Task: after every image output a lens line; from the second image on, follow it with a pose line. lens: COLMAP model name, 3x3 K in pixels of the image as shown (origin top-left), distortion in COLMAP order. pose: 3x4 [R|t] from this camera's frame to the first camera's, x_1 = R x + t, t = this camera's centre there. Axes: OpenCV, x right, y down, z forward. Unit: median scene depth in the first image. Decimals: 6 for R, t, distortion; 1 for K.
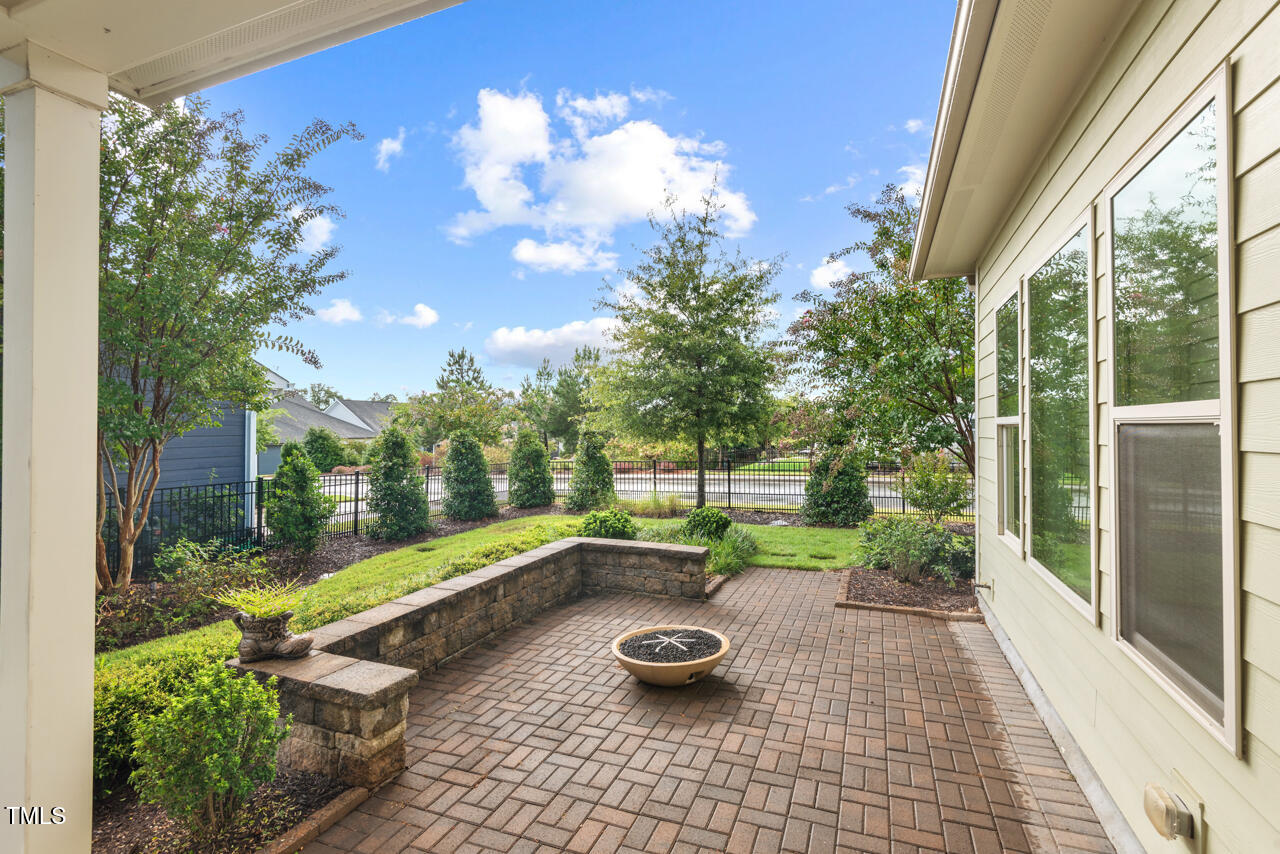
lens RADIAL K [[573.9, 0, 639.0], [0, 573.9, 418.0], [0, 0, 1]] dist [0.024253, -0.016666]
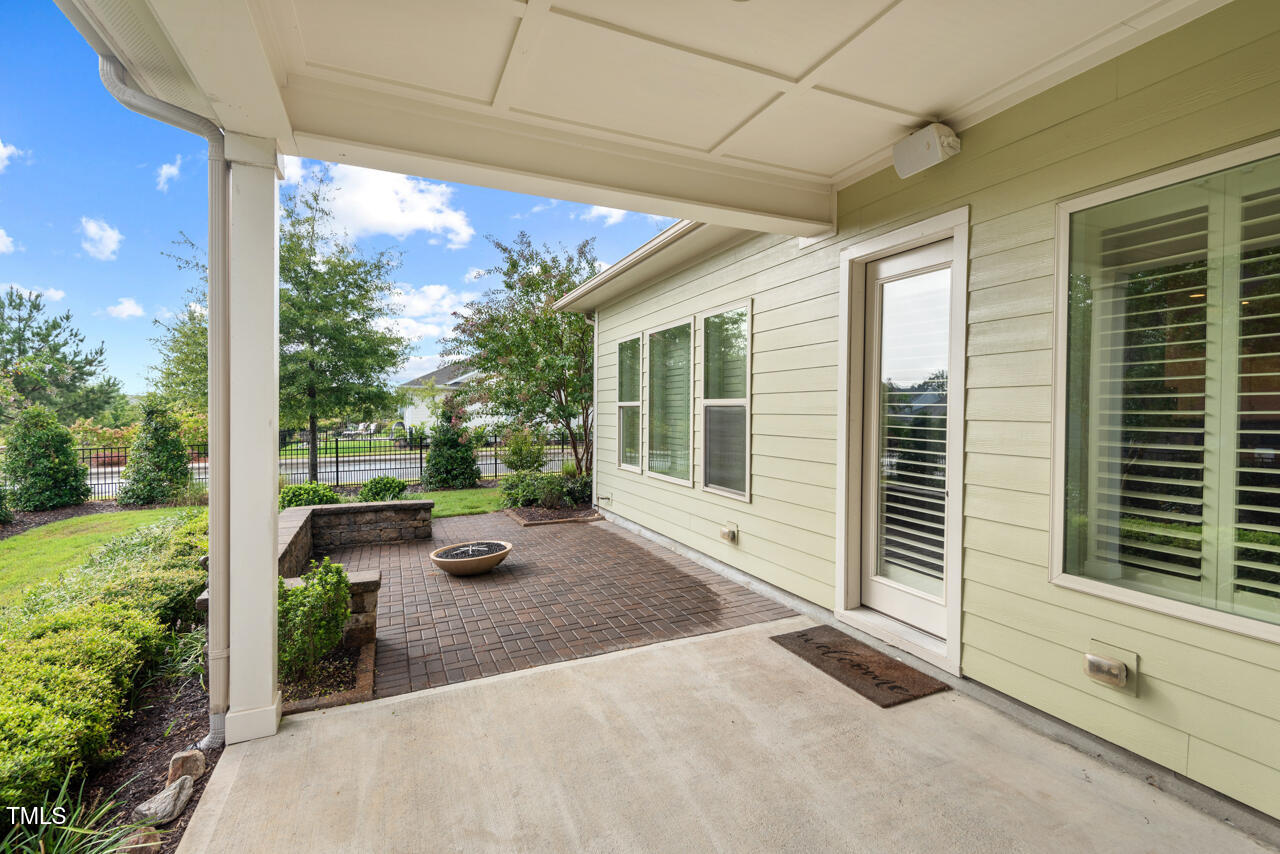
lens RADIAL K [[573.9, 0, 639.0], [0, 573.9, 418.0], [0, 0, 1]] dist [0.024253, -0.016666]
pose [[0.704528, -0.004107, 0.709664, -0.480986], [-0.018764, 0.999526, 0.024413, 0.002904], [-0.709428, -0.030516, 0.704117, -0.242693]]
